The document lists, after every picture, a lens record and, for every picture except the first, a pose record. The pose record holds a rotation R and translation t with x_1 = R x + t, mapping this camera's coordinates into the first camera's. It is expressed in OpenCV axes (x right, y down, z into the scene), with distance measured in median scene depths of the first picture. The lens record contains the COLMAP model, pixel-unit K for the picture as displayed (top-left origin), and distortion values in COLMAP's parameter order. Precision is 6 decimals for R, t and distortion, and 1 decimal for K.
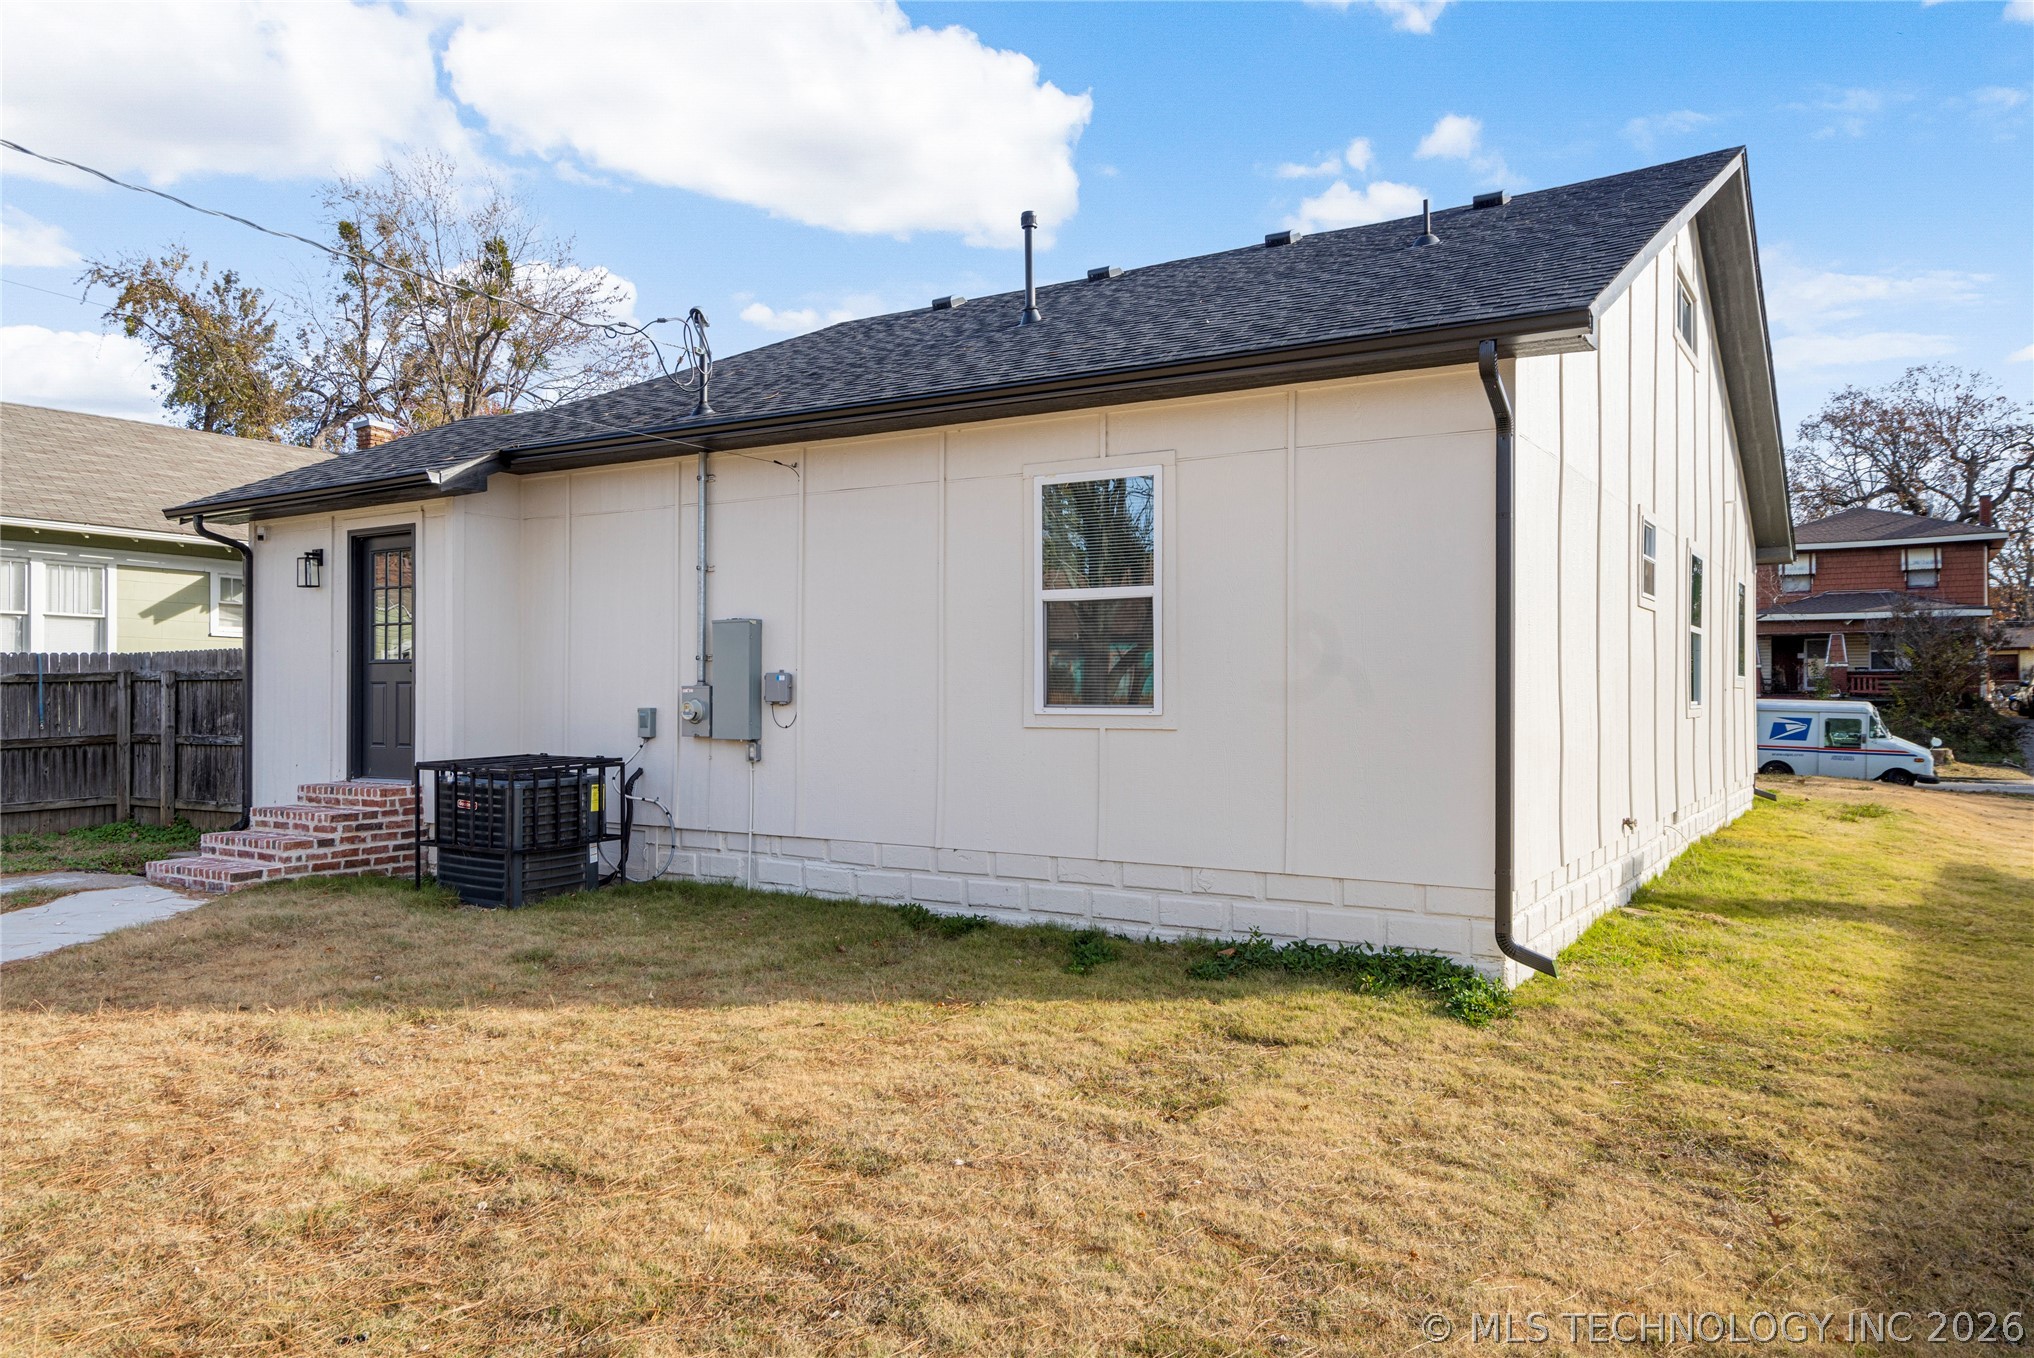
lens RADIAL K [[1339.5, 0, 997.7], [0, 1339.5, 685.6], [0, 0, 1]] dist [0.002814, 0.003675]
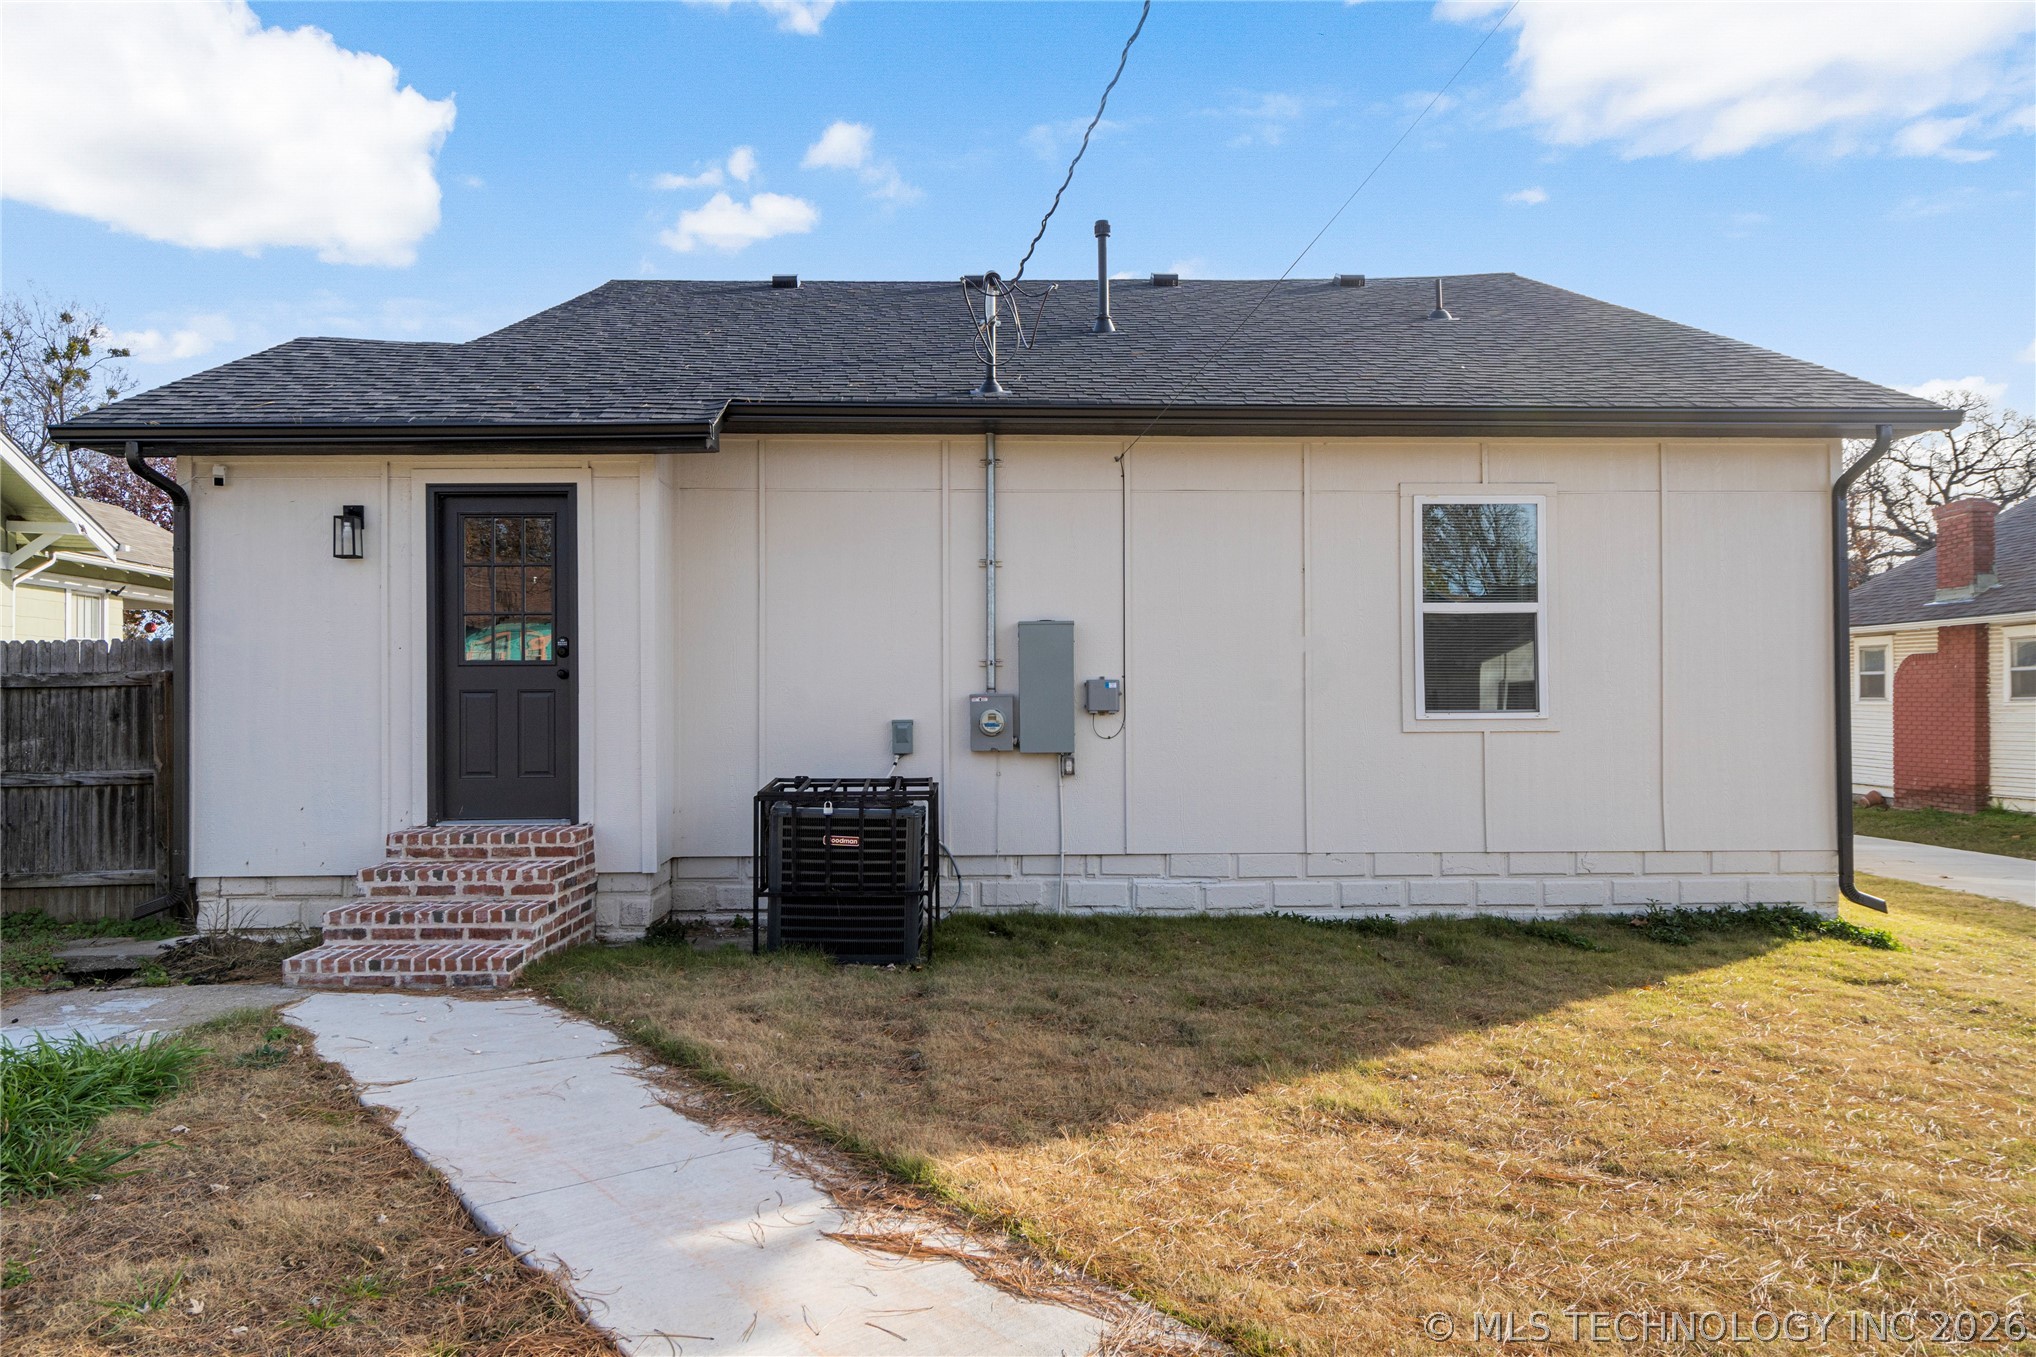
lens RADIAL K [[1340.9, 0, 999.3], [0, 1340.9, 677.4], [0, 0, 1]] dist [0.002814, 0.003675]
pose [[0.839478, 0.004392, 0.543376, -0.727876], [0.002862, 0.999918, -0.012503, 0.000267], [-0.543386, 0.012051, 0.839396, 0.253627]]
